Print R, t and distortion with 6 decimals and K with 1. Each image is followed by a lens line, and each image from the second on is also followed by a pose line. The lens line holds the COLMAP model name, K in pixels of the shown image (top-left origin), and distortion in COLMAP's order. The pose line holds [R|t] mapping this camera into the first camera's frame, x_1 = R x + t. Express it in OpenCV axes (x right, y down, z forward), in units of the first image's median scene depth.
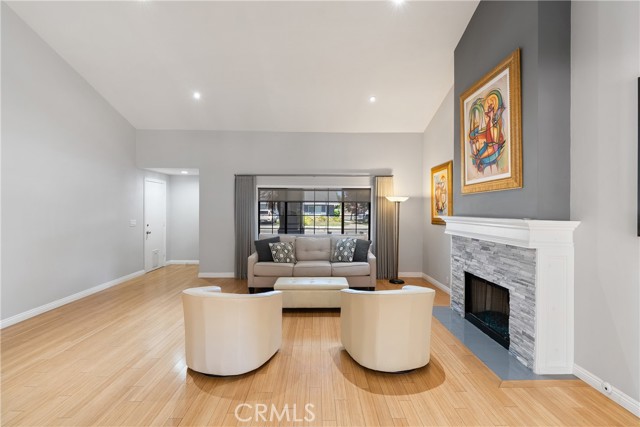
lens RADIAL K [[294.8, 0, 319.9], [0, 294.8, 200.2], [0, 0, 1]] dist [-0.003464, 0.000309]
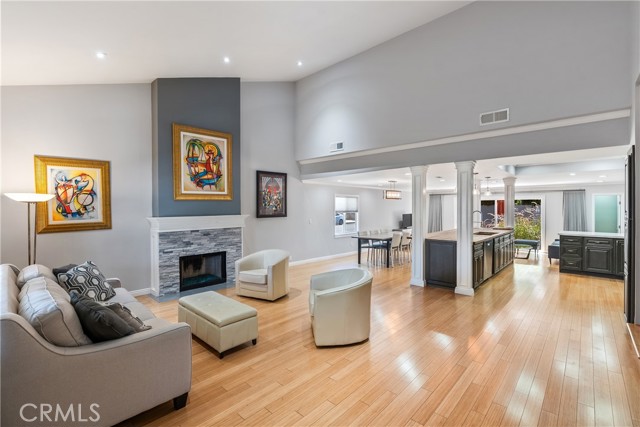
lens RADIAL K [[294.8, 0, 319.9], [0, 294.8, 200.2], [0, 0, 1]] dist [-0.003464, 0.000309]
pose [[-0.724410, 0.018131, 0.689131, -1.065019], [-0.015135, 0.998995, -0.042193, 0.031670], [-0.689203, -0.040995, -0.723407, 1.802294]]
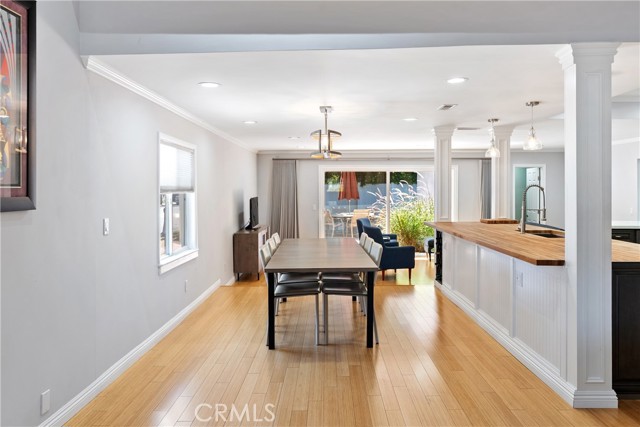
lens RADIAL K [[491.3, 0, 320.0], [0, 491.3, 213.5], [0, 0, 1]] dist [0.001079, 0.000727]
pose [[-0.999314, -0.003453, 0.036885, 0.190968], [-0.002411, 0.999598, 0.028248, 0.044687], [-0.036968, 0.028140, -0.998920, 1.120002]]
